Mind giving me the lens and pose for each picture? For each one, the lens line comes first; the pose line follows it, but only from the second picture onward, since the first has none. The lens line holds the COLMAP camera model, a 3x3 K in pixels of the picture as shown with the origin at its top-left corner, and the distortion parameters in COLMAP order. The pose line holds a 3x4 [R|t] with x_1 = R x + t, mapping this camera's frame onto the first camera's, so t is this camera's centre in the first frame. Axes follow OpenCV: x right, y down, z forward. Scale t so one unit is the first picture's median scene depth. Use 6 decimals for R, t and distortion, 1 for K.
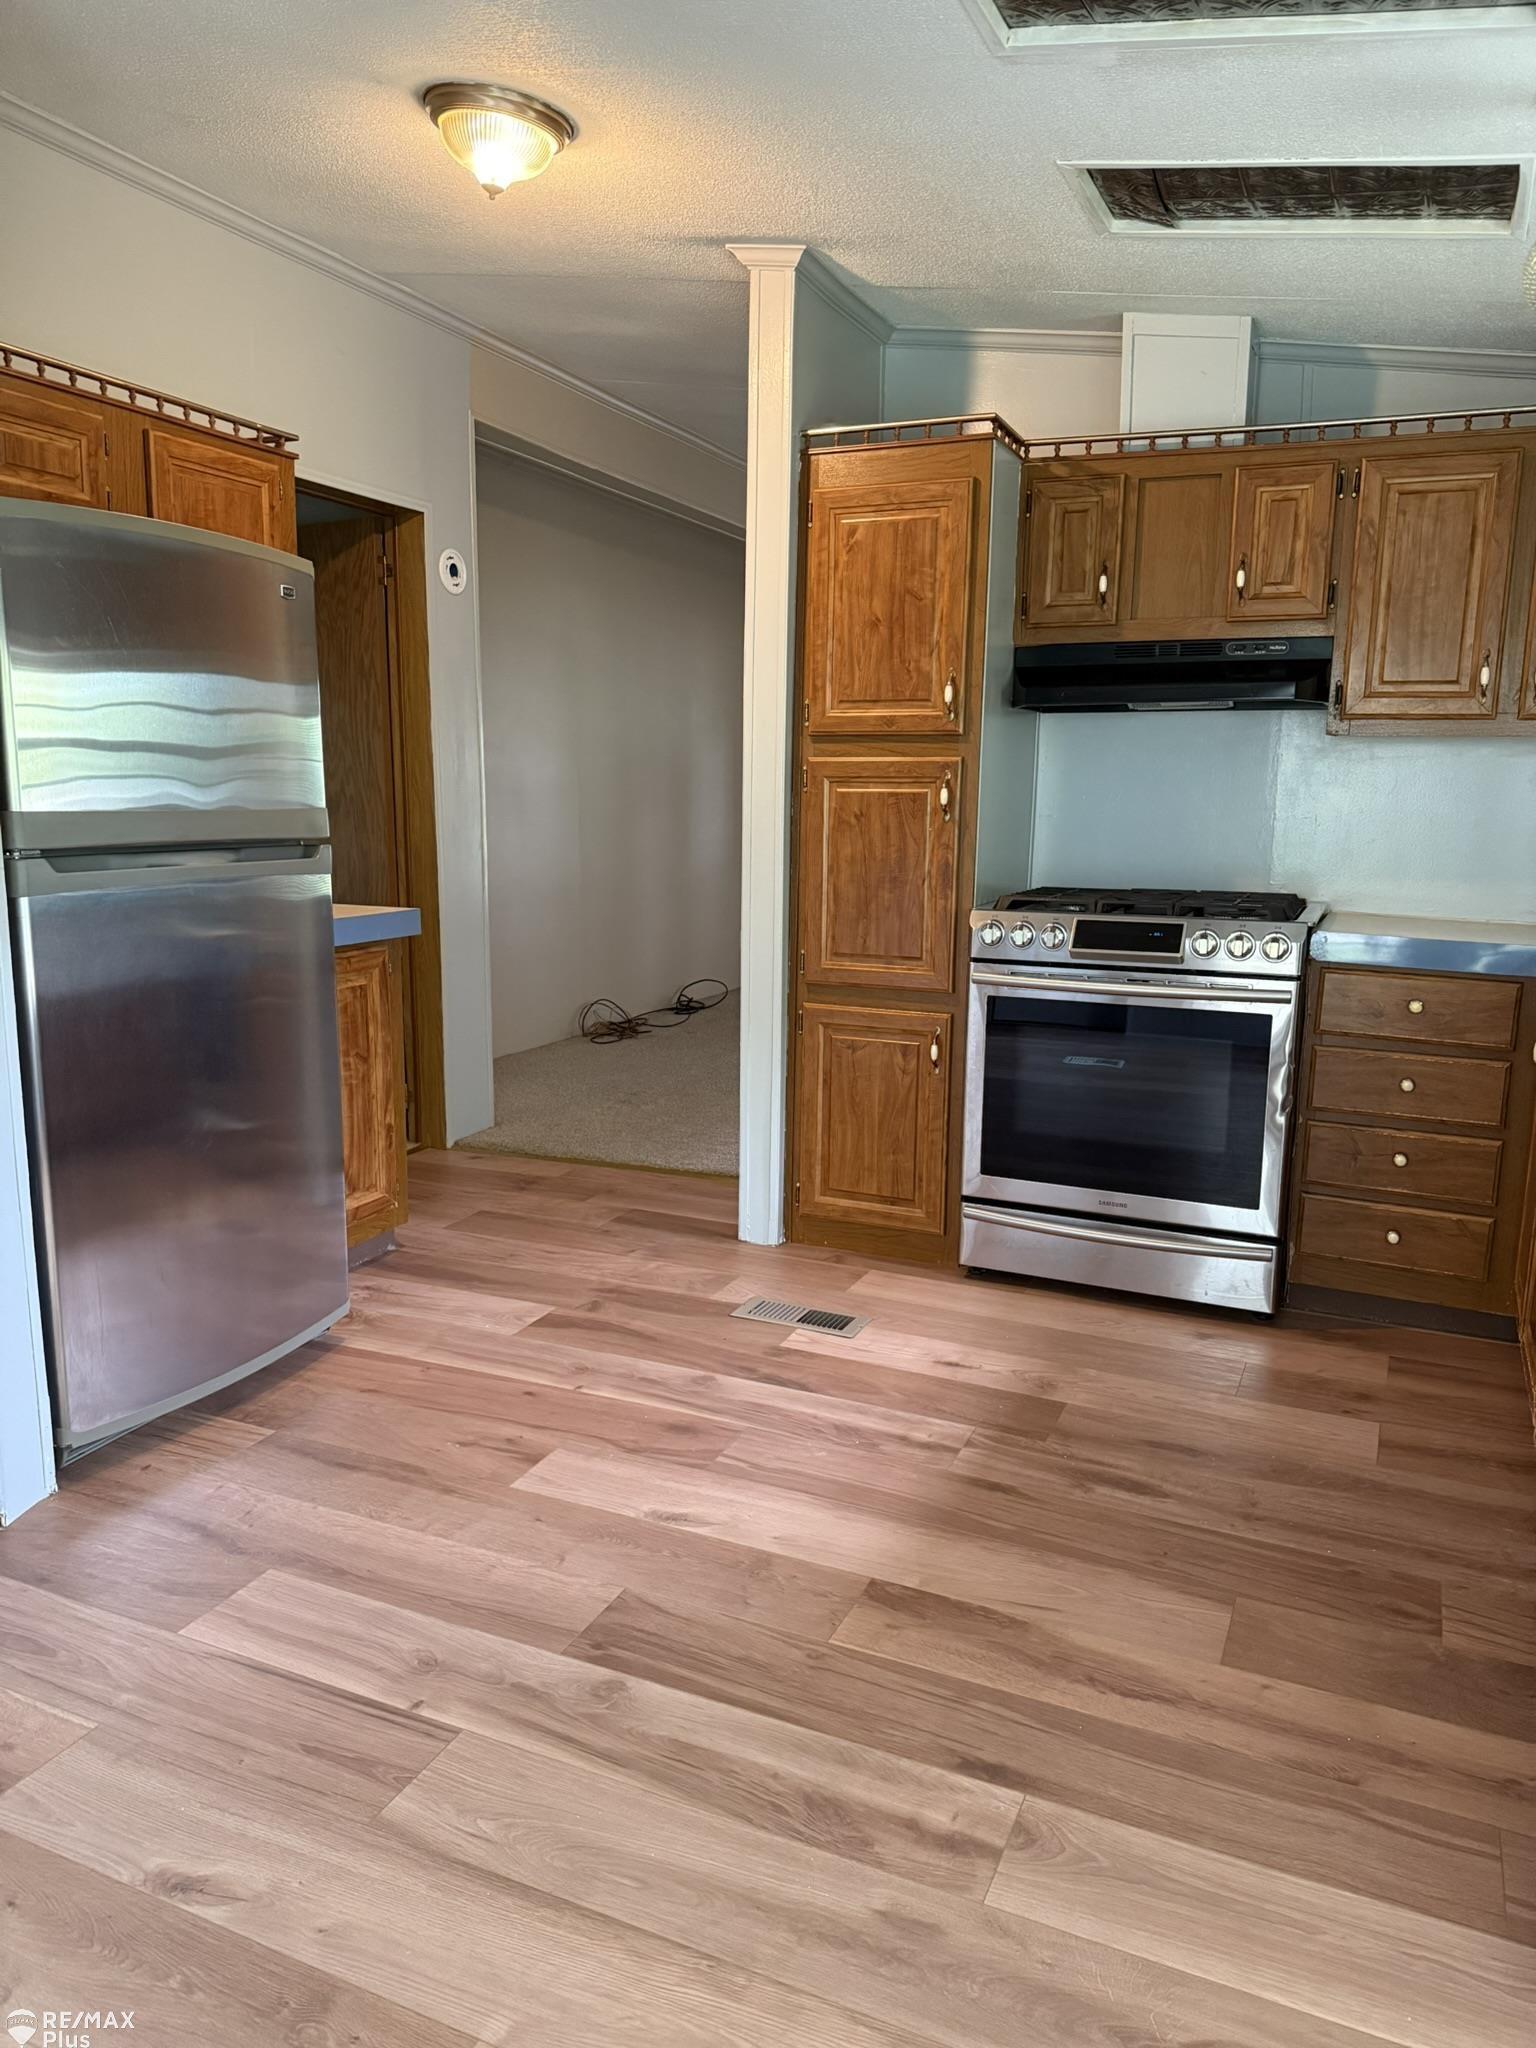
lens RADIAL K [[1441.4, 0, 757.9], [0, 1441.4, 1030.0], [0, 0, 1]] dist [0.042505, -0.028682]
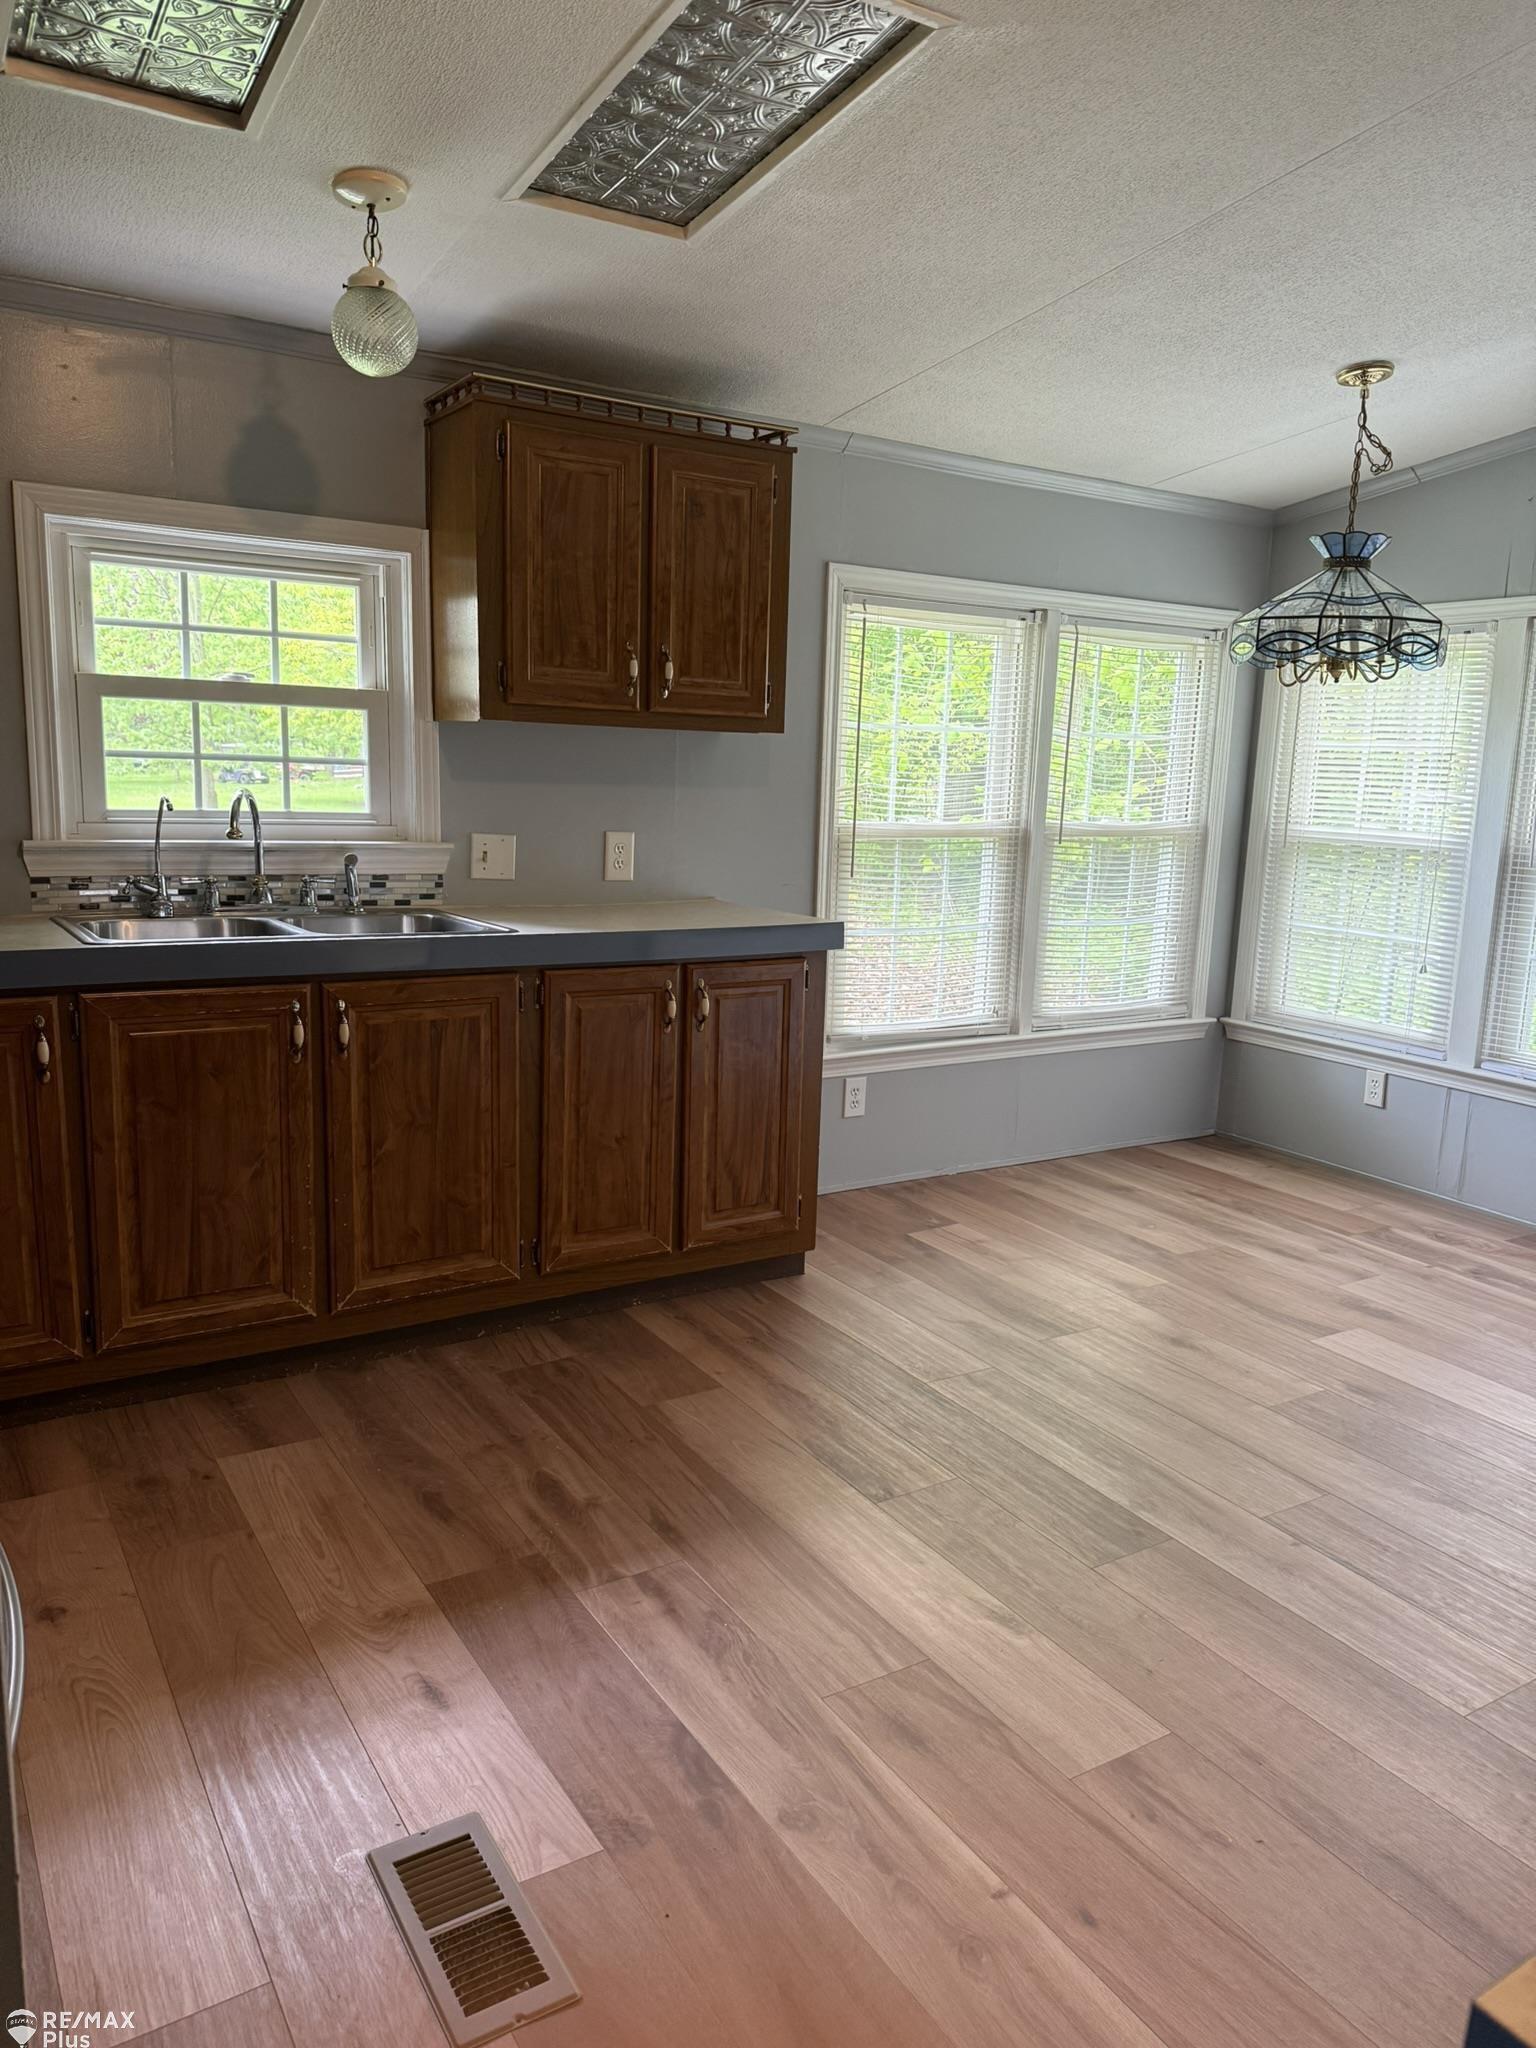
lens RADIAL K [[1411.6, 0, 763.0], [0, 1411.6, 1028.4], [0, 0, 1]] dist [-0.001167, -0.067757]
pose [[-0.837589, -0.141351, 0.527698, -0.311215], [0.048161, 0.943080, 0.329061, -0.277527], [-0.544174, 0.301032, -0.783105, 1.498258]]
